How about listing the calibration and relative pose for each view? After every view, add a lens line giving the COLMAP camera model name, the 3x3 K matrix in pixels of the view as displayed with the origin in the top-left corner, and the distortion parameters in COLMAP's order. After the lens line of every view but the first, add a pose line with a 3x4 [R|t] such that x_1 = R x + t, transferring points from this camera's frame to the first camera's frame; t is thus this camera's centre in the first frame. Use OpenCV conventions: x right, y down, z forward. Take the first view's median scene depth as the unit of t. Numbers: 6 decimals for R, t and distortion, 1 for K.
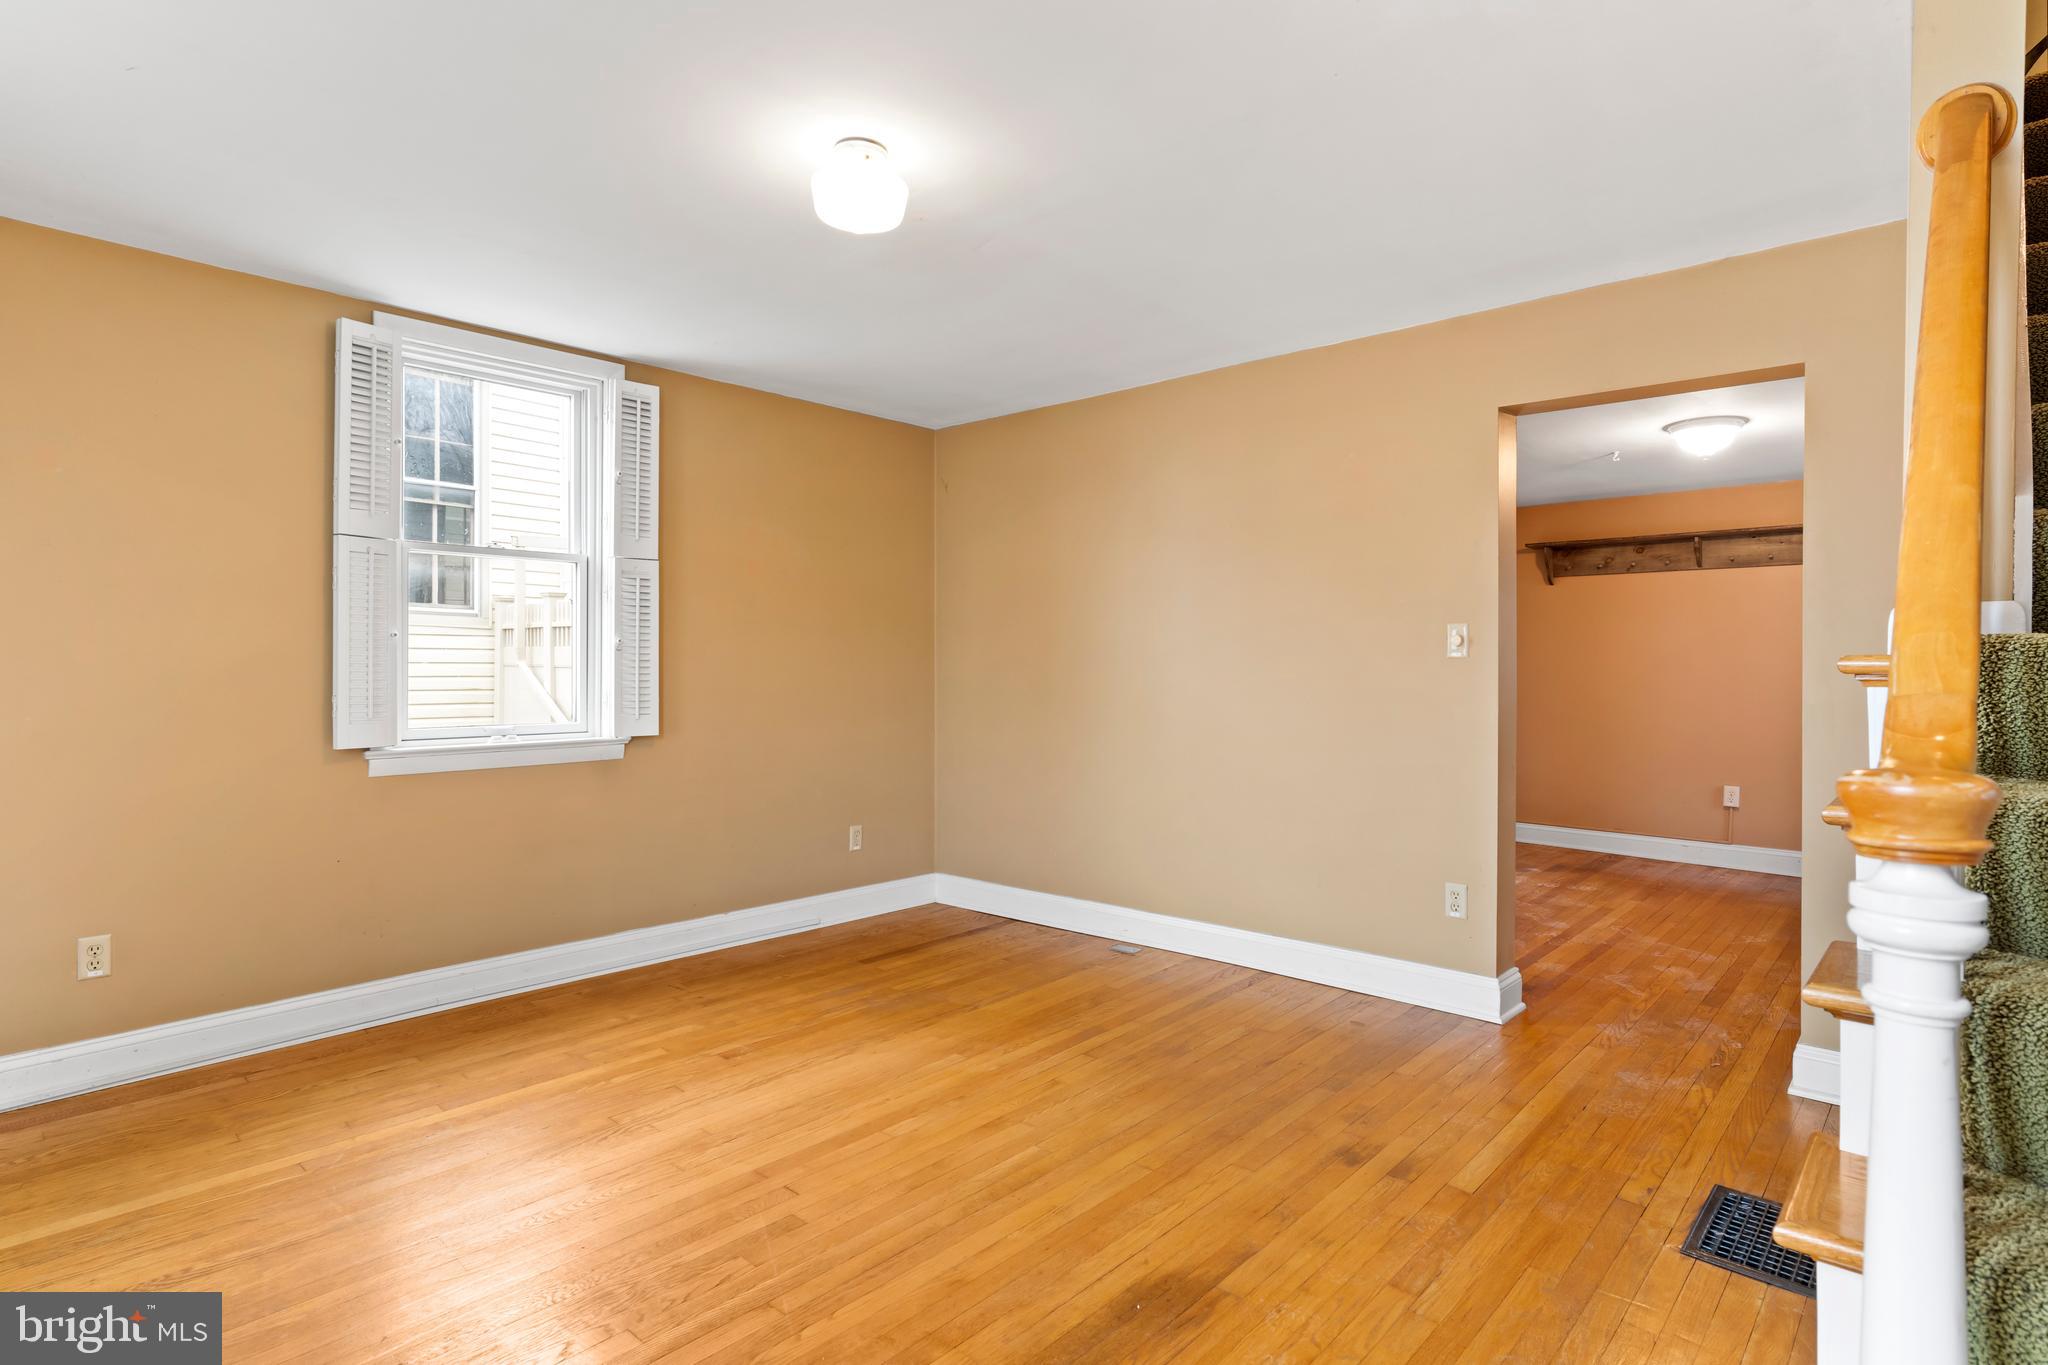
lens RADIAL K [[1051.7, 0, 1005.5], [0, 1051.7, 677.5], [0, 0, 1]] dist [-0.010241, 0.000171]
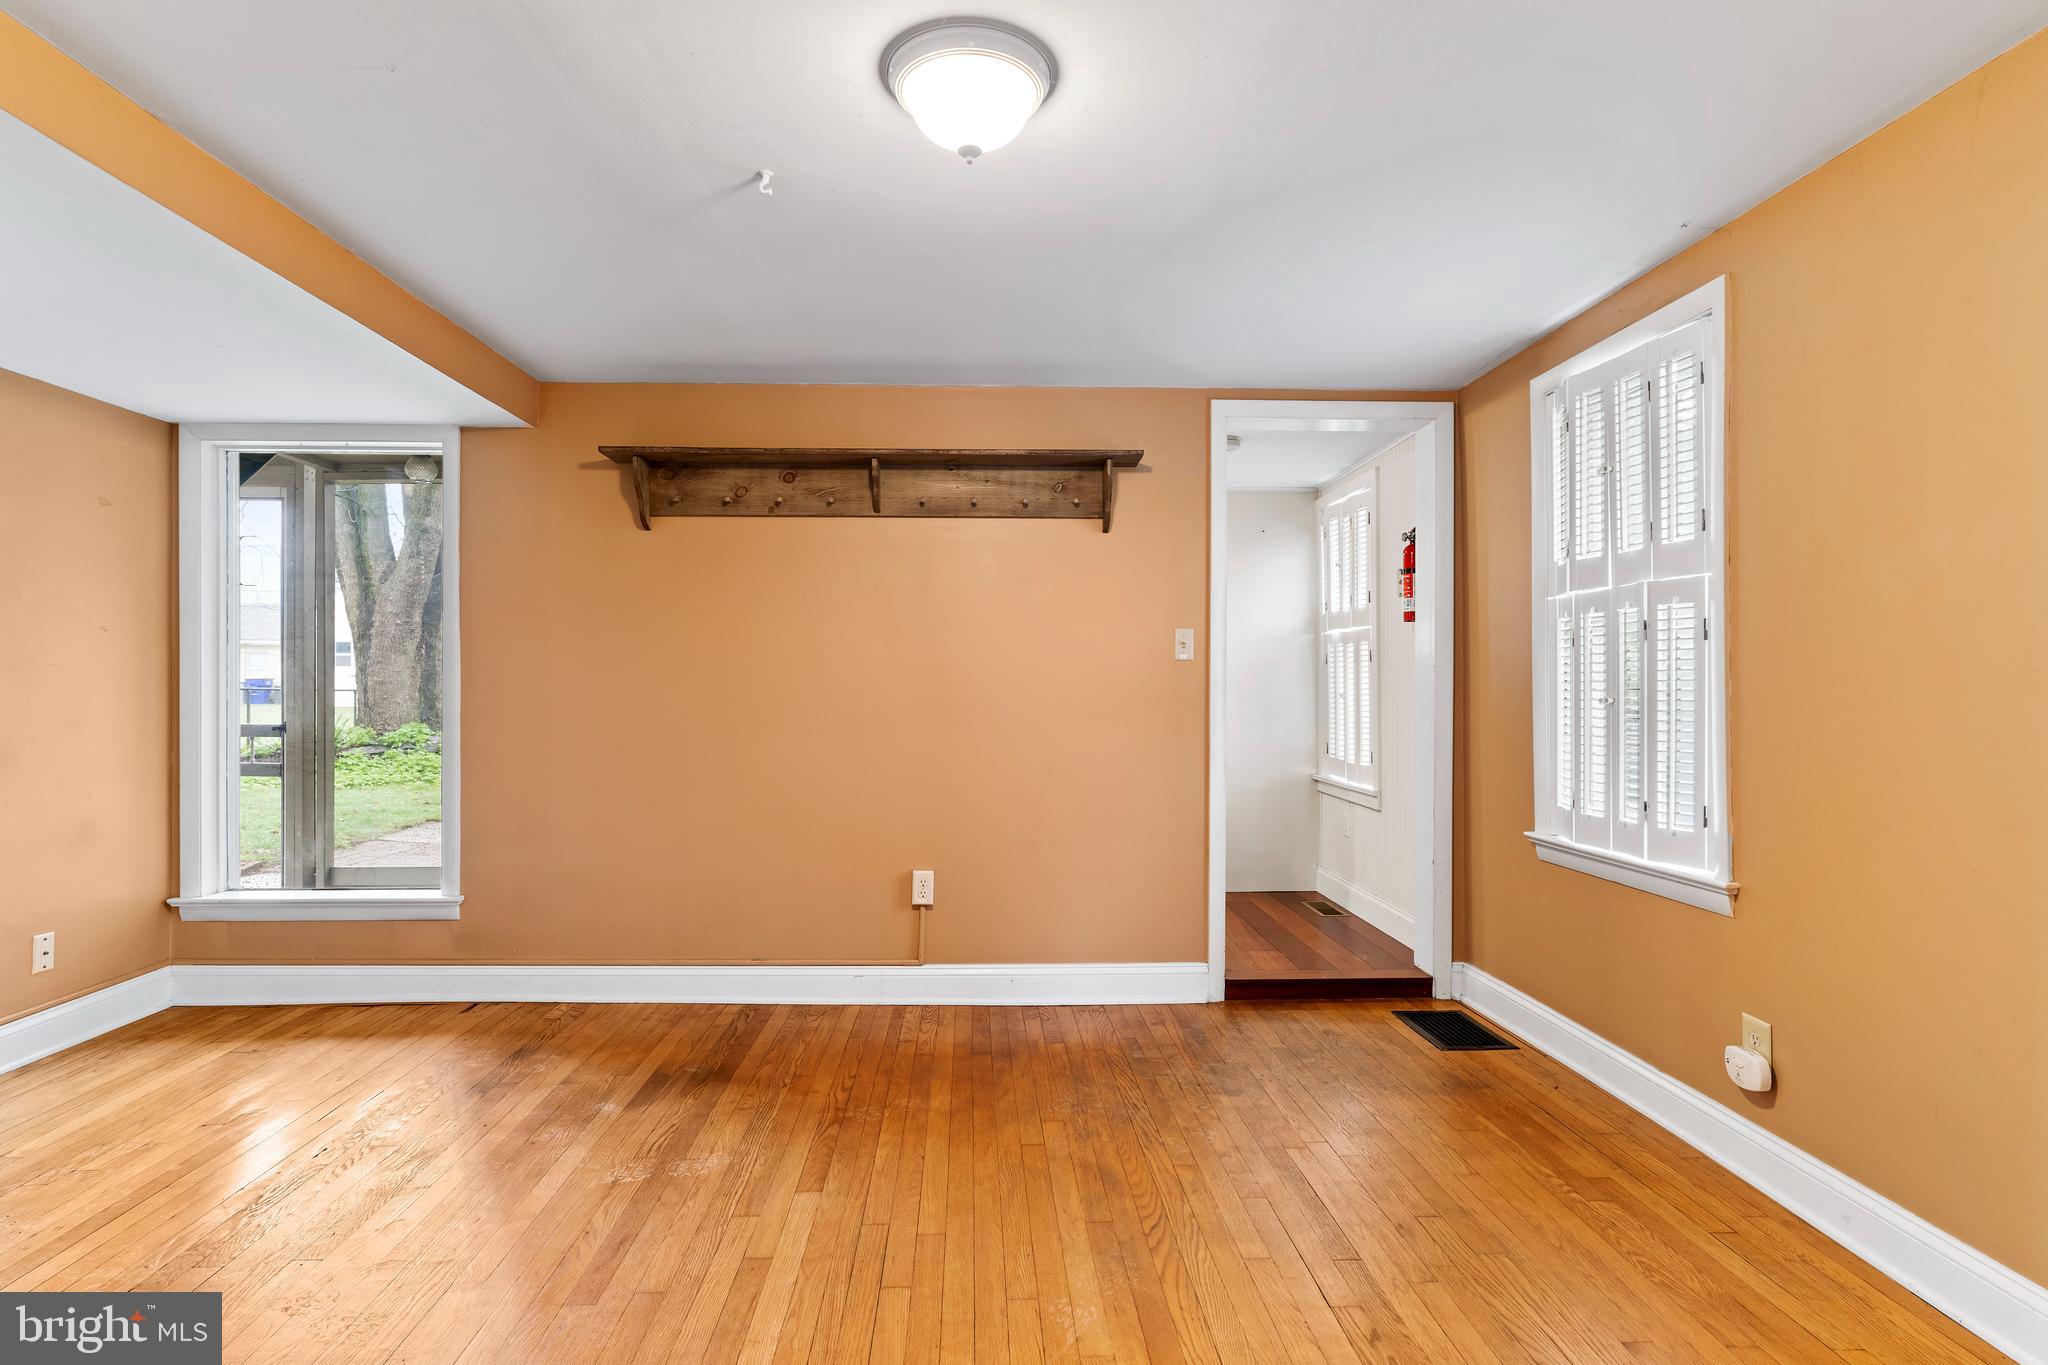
lens RADIAL K [[1042.9, 0, 1002.0], [0, 1042.9, 692.1], [0, 0, 1]] dist [-0.001887, -0.000044]
pose [[0.708761, -0.007287, 0.705411, 0.500909], [0.007568, 0.999968, 0.002726, -0.005441], [-0.705408, 0.003407, 0.708793, 0.905406]]
